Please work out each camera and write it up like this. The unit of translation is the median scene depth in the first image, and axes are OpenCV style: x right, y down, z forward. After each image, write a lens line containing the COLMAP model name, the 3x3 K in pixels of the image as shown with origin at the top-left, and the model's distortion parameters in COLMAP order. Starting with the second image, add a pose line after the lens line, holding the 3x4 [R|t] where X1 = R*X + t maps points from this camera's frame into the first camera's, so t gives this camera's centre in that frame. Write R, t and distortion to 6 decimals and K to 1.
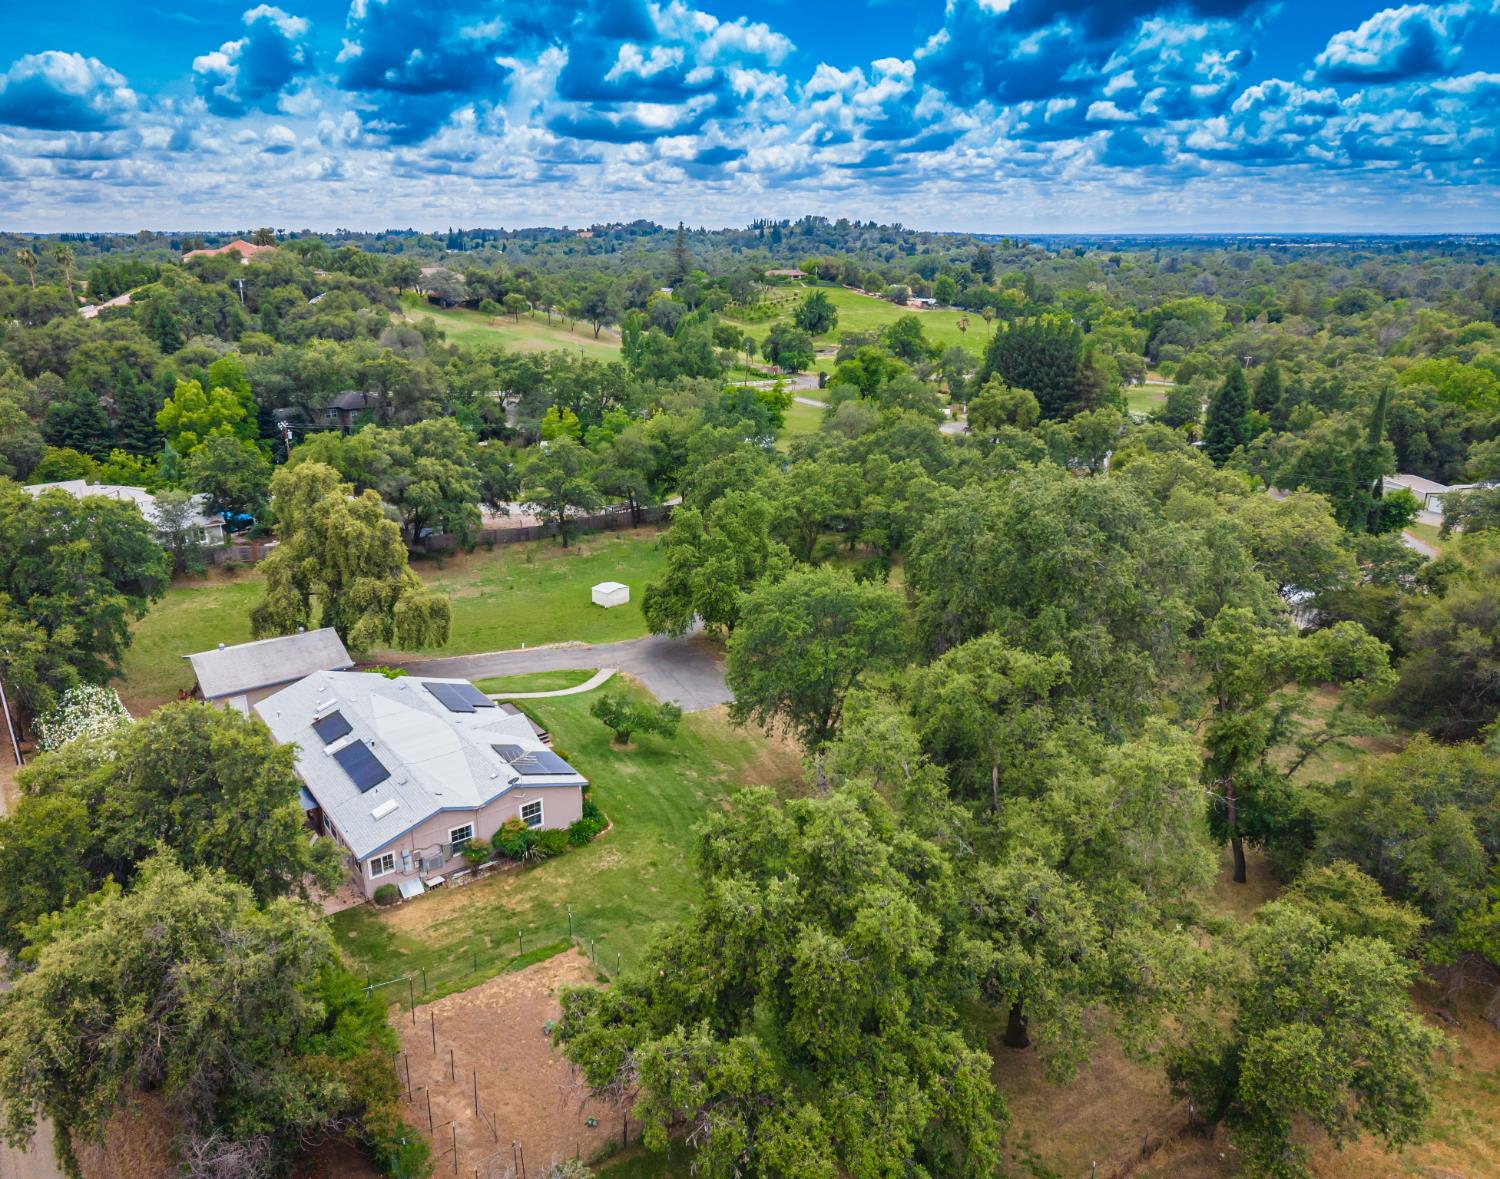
lens RADIAL K [[1042.8, 0, 750.0], [0, 1042.8, 589.5], [0, 0, 1]] dist [-0.000589, -0.000111]
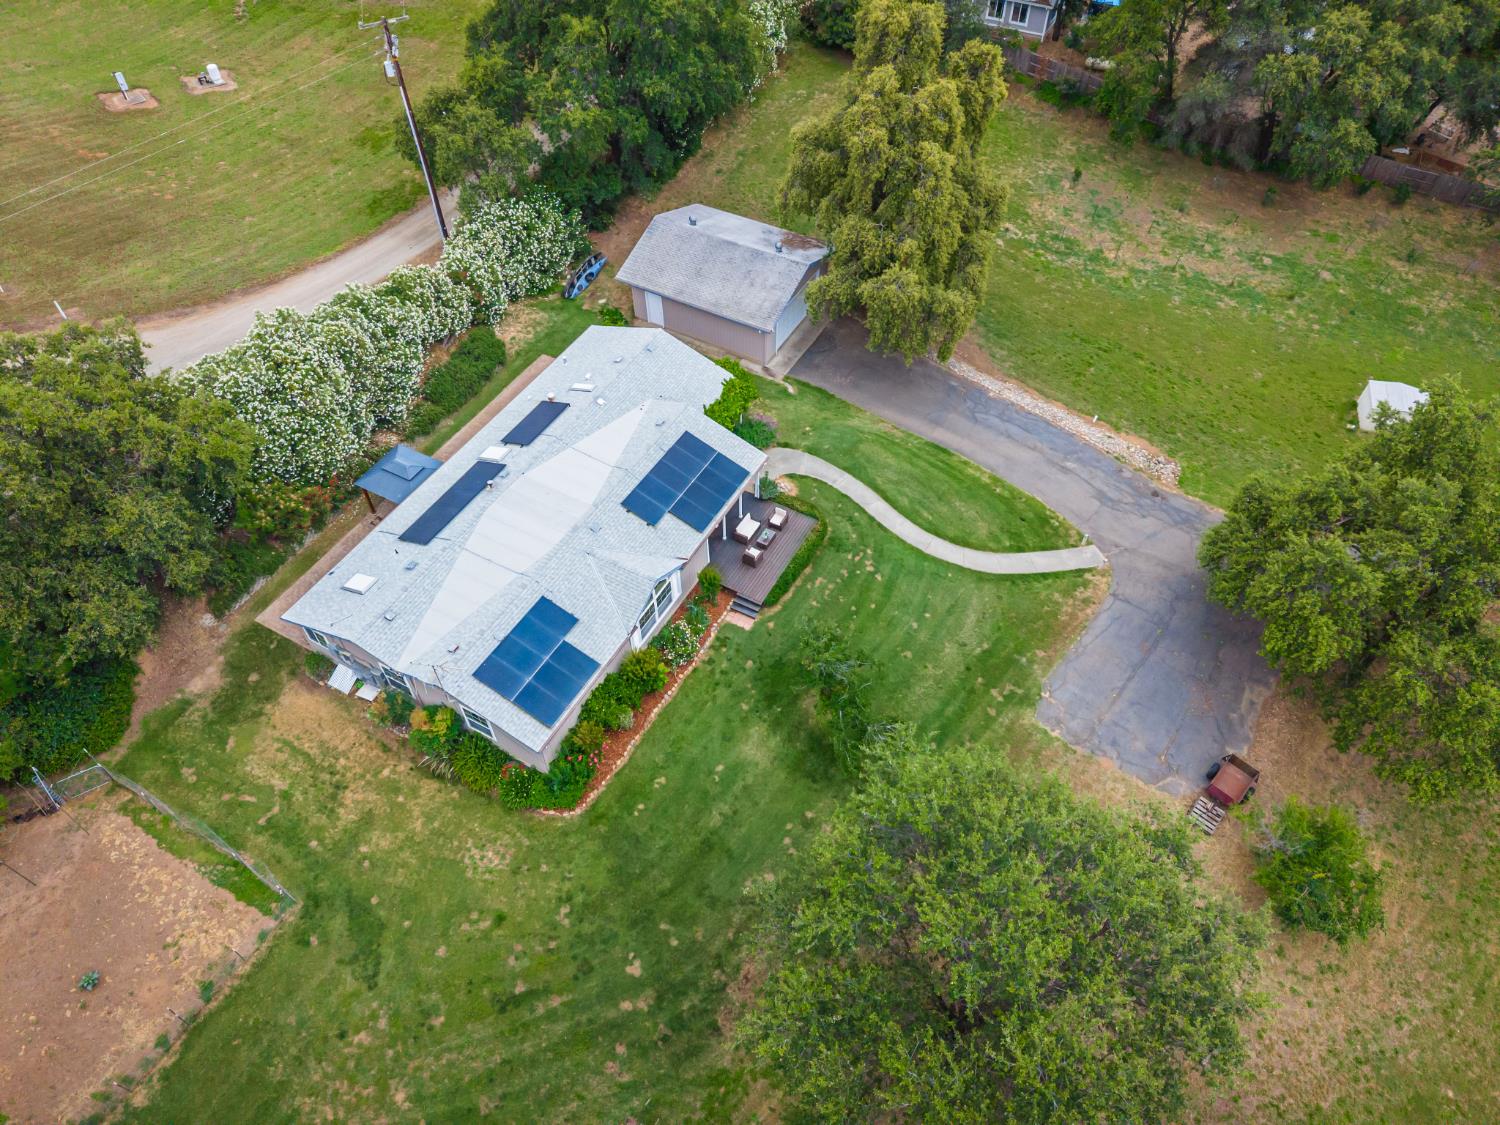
lens RADIAL K [[1005.3, 0, 750.0], [0, 1005.3, 562.5], [0, 0, 1]] dist [0.036157, -0.031755]
pose [[0.411349, 0.693188, -0.591847, 0.179492], [-0.292439, 0.715369, 0.634608, -0.321613], [0.863291, -0.087966, 0.496981, 0.788629]]
